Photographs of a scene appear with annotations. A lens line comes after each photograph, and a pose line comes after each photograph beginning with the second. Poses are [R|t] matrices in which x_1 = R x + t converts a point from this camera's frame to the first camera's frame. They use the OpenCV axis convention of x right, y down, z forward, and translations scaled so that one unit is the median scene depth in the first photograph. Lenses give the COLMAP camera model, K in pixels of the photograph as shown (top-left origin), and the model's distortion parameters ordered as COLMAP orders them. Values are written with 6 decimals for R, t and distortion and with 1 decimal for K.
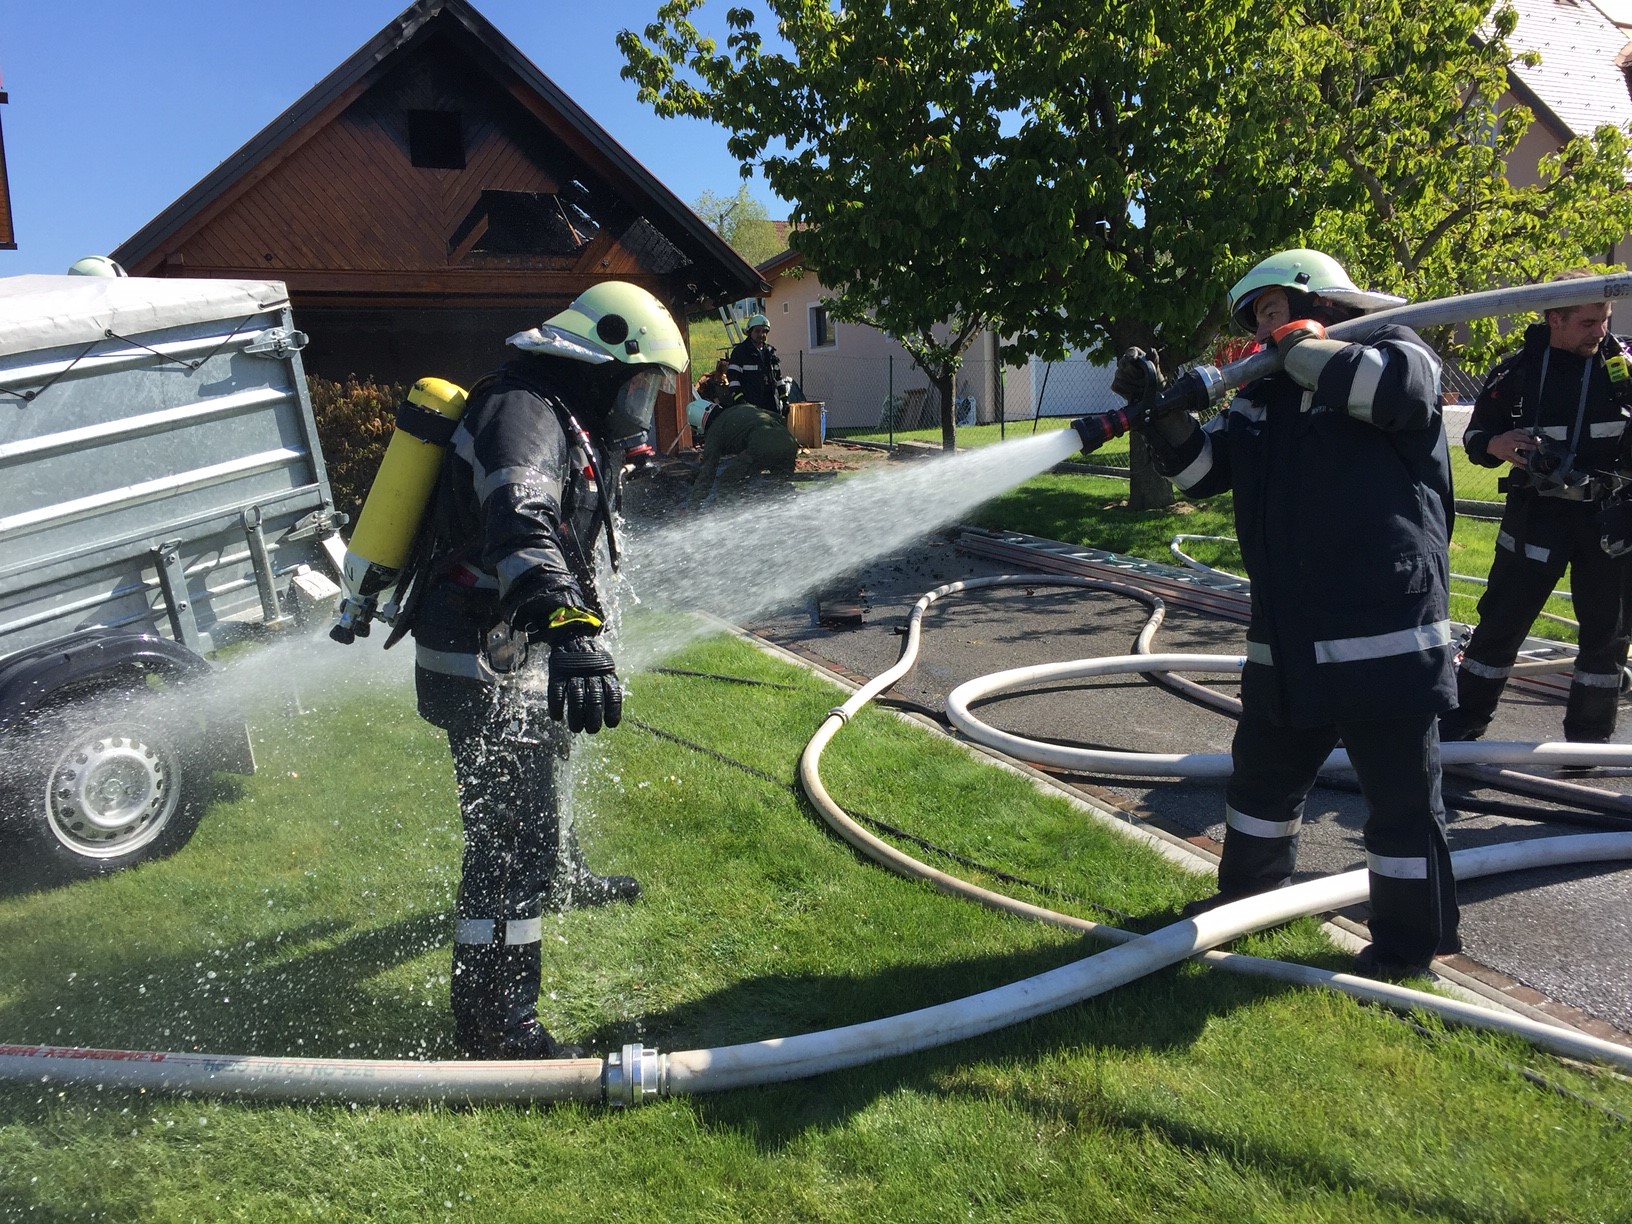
lens RADIAL K [[1404.6, 0, 787.8], [0, 1404.6, 628.5], [0, 0, 1]] dist [0.085358, -0.096395]
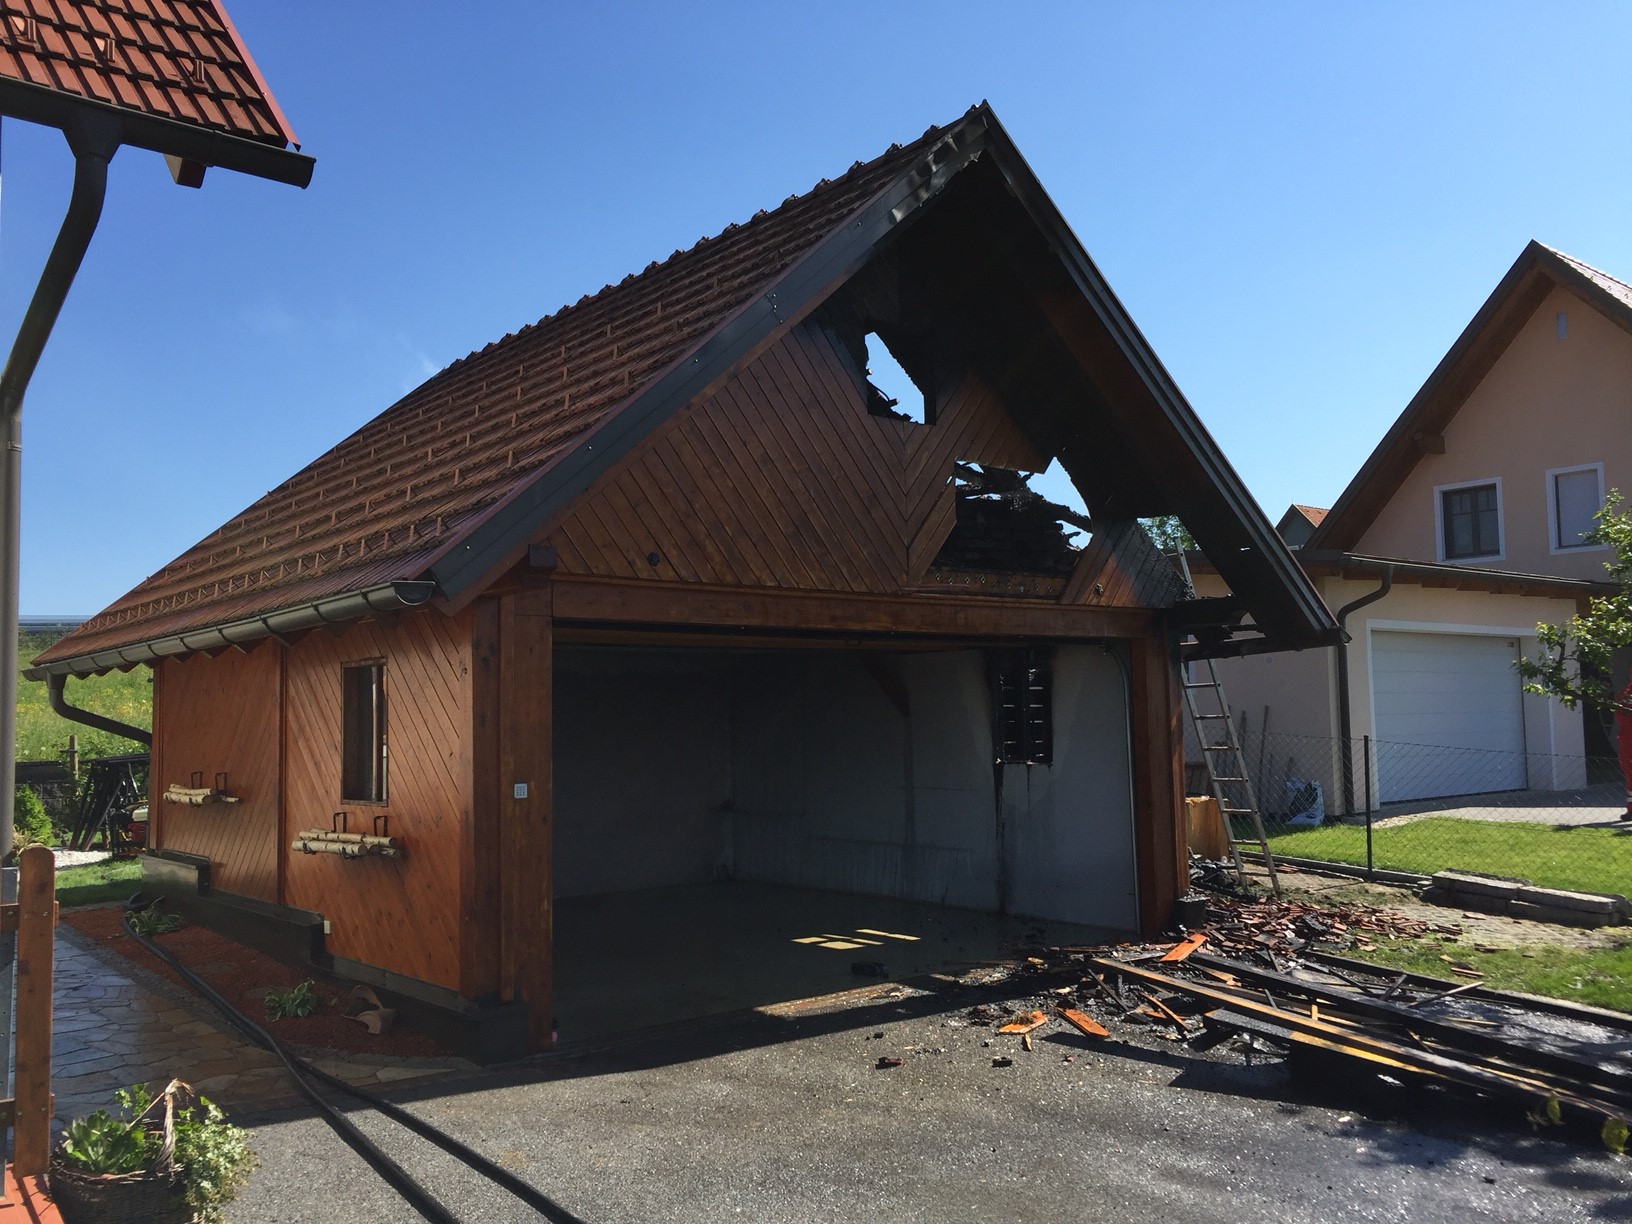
lens RADIAL K [[1404.6, 0, 807.5], [0, 1404.6, 619.7], [0, 0, 1]] dist [0.085358, -0.096395]
pose [[0.979825, 0.036178, 0.196557, -0.567675], [0.009688, 0.973726, -0.227515, -0.171526], [-0.199624, 0.224829, 0.953731, 0.707723]]
